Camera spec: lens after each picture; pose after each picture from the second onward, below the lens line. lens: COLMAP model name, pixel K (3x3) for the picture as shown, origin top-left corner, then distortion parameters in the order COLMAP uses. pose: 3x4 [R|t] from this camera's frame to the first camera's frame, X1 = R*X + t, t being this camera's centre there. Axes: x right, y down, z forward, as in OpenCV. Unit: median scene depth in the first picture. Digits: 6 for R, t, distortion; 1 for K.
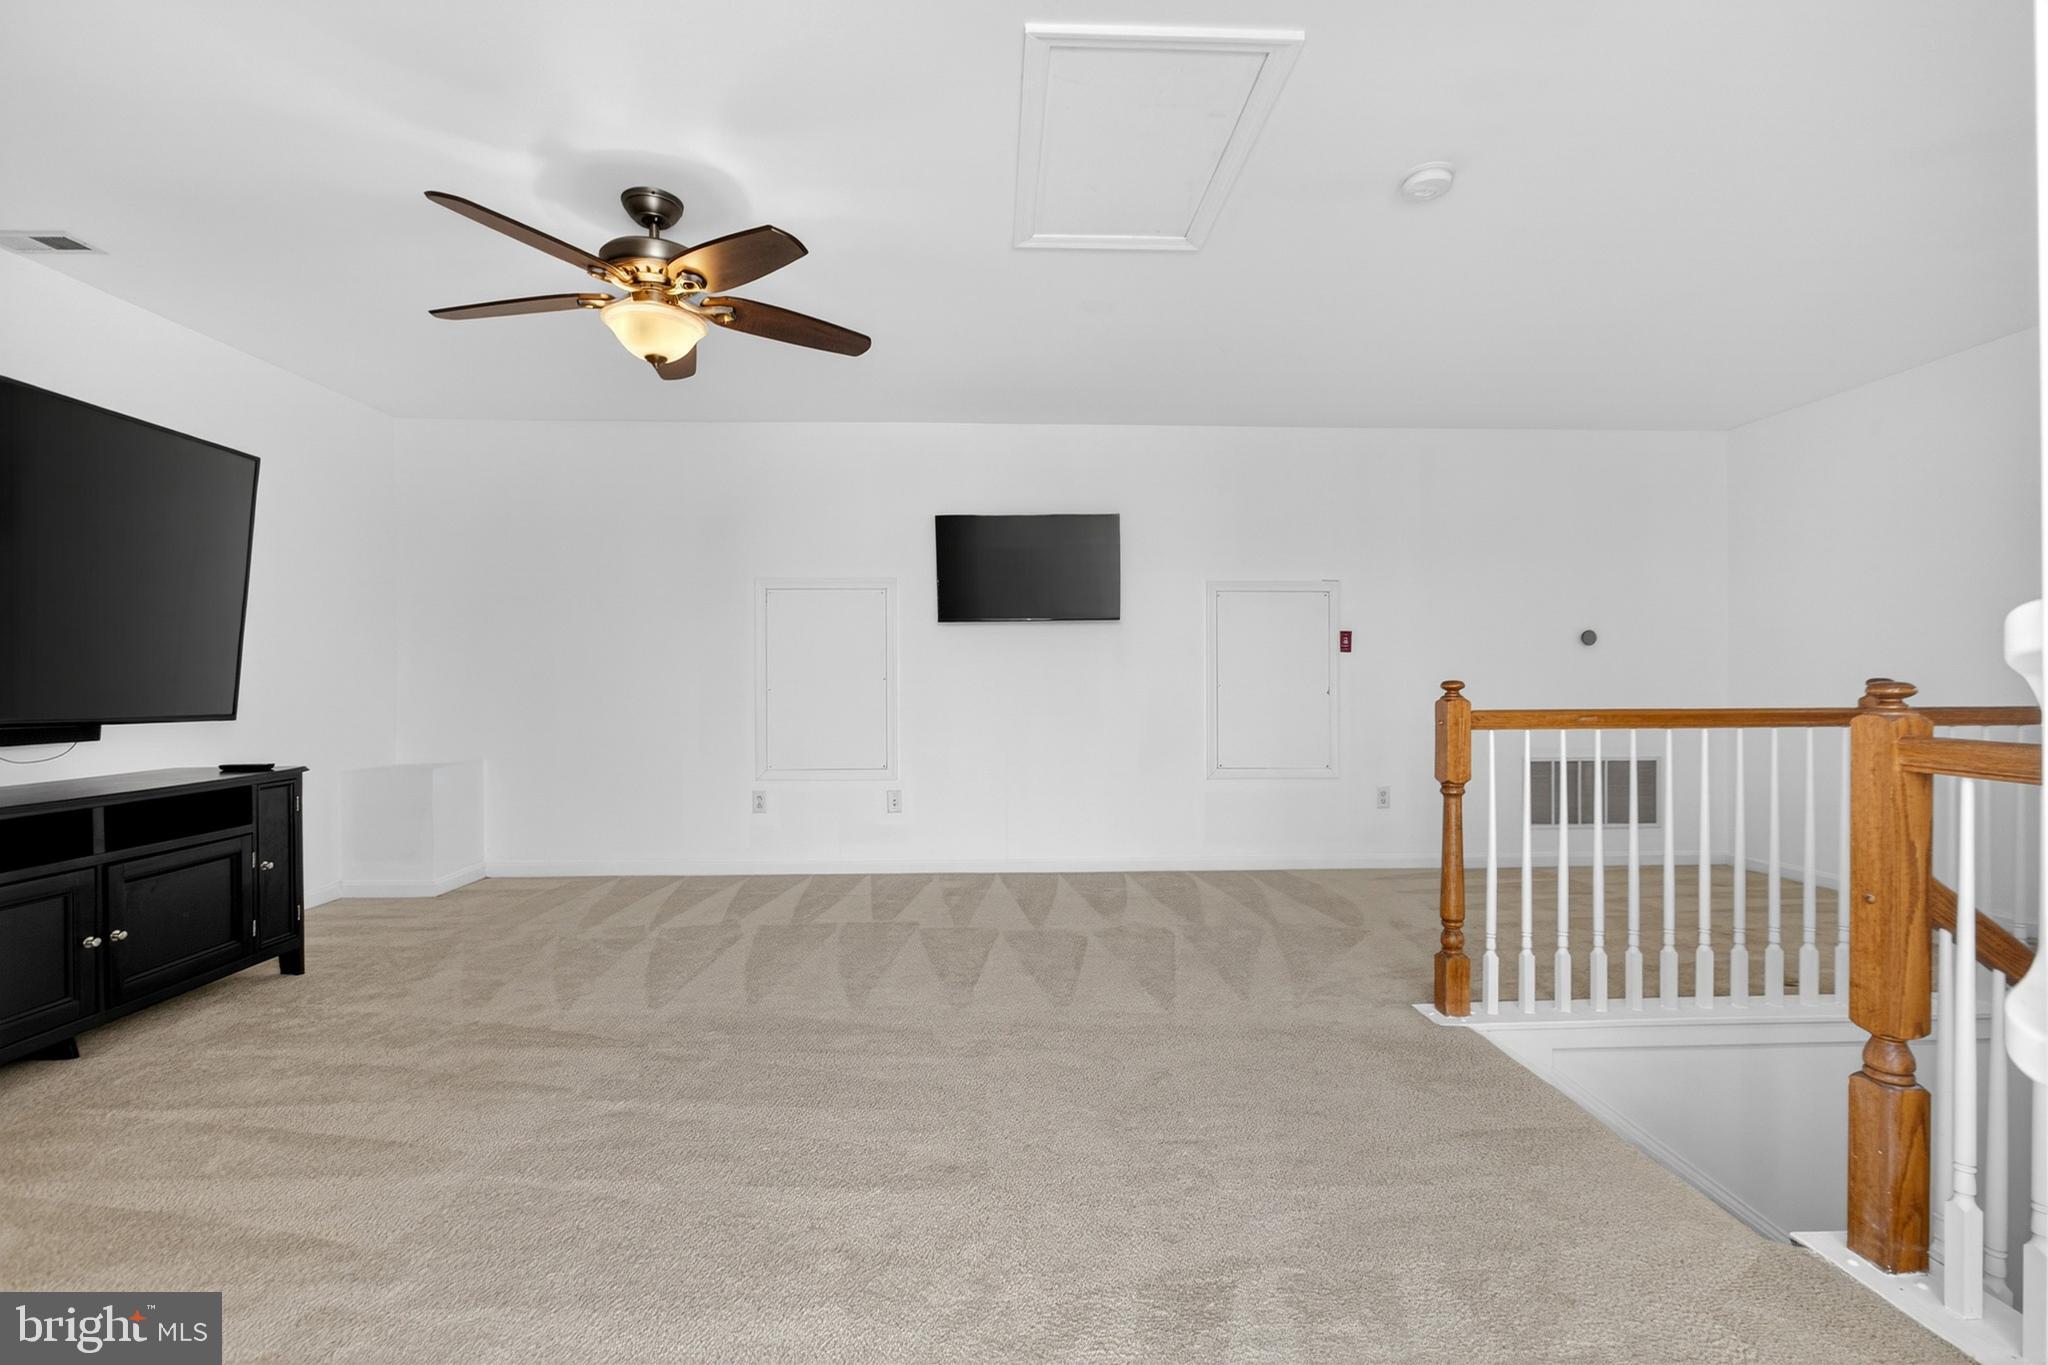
lens RADIAL K [[921.7, 0, 1028.3], [0, 921.7, 682.0], [0, 0, 1]] dist [-0.003549, -0.000165]
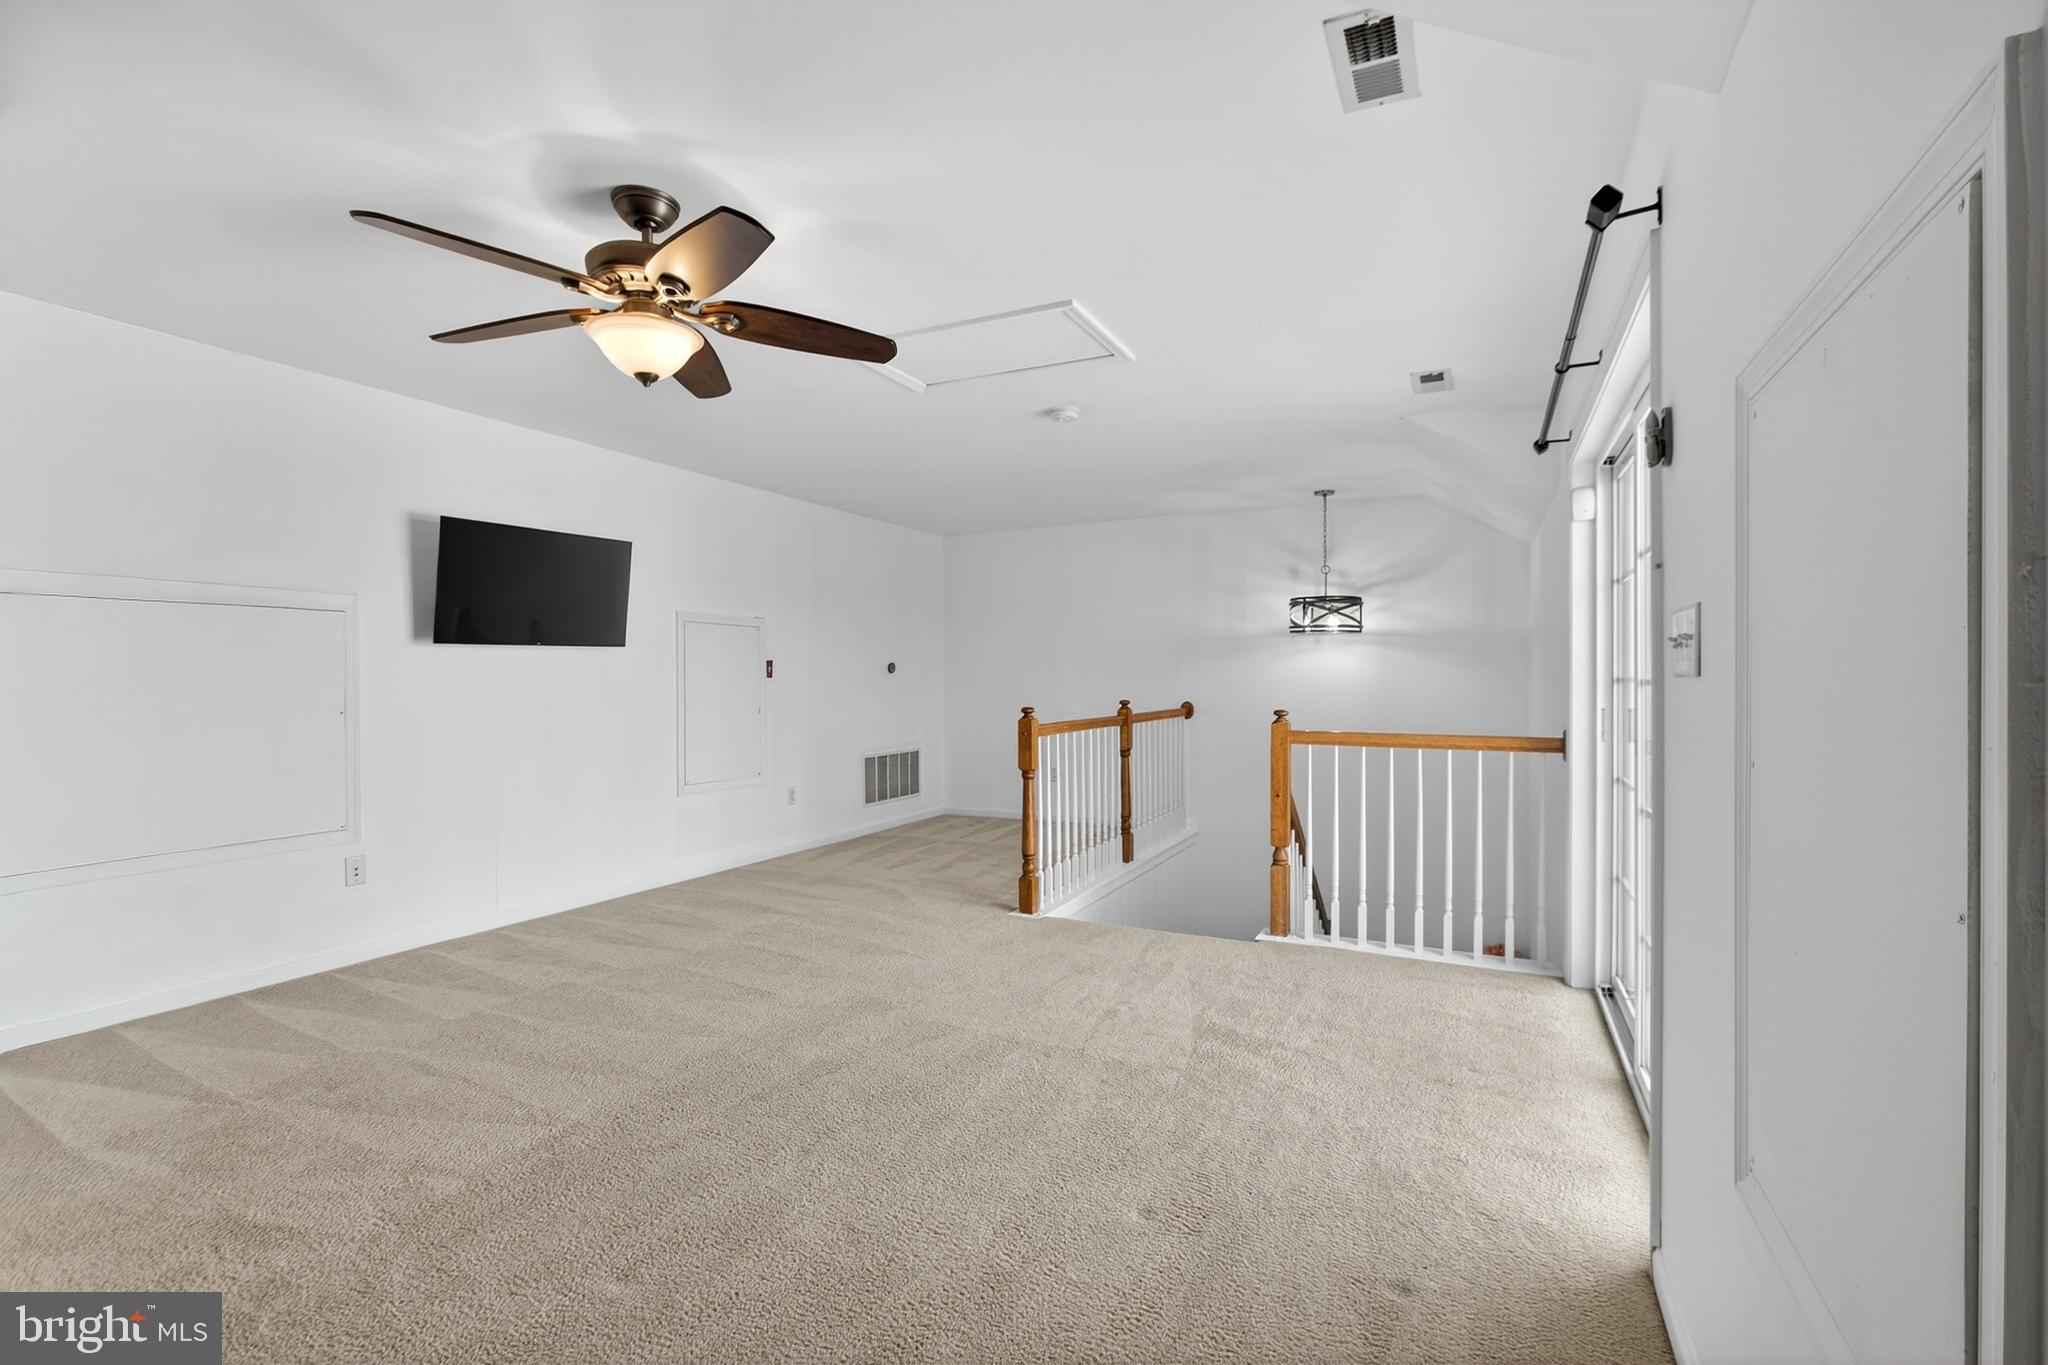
lens RADIAL K [[921.7, 0, 1035.9], [0, 921.7, 682.1], [0, 0, 1]] dist [-0.003549, -0.000165]
pose [[0.468733, -0.003627, 0.883332, -0.811424], [0.004065, 0.999990, 0.001949, -0.041088], [-0.883330, 0.002677, 0.468743, 0.189802]]
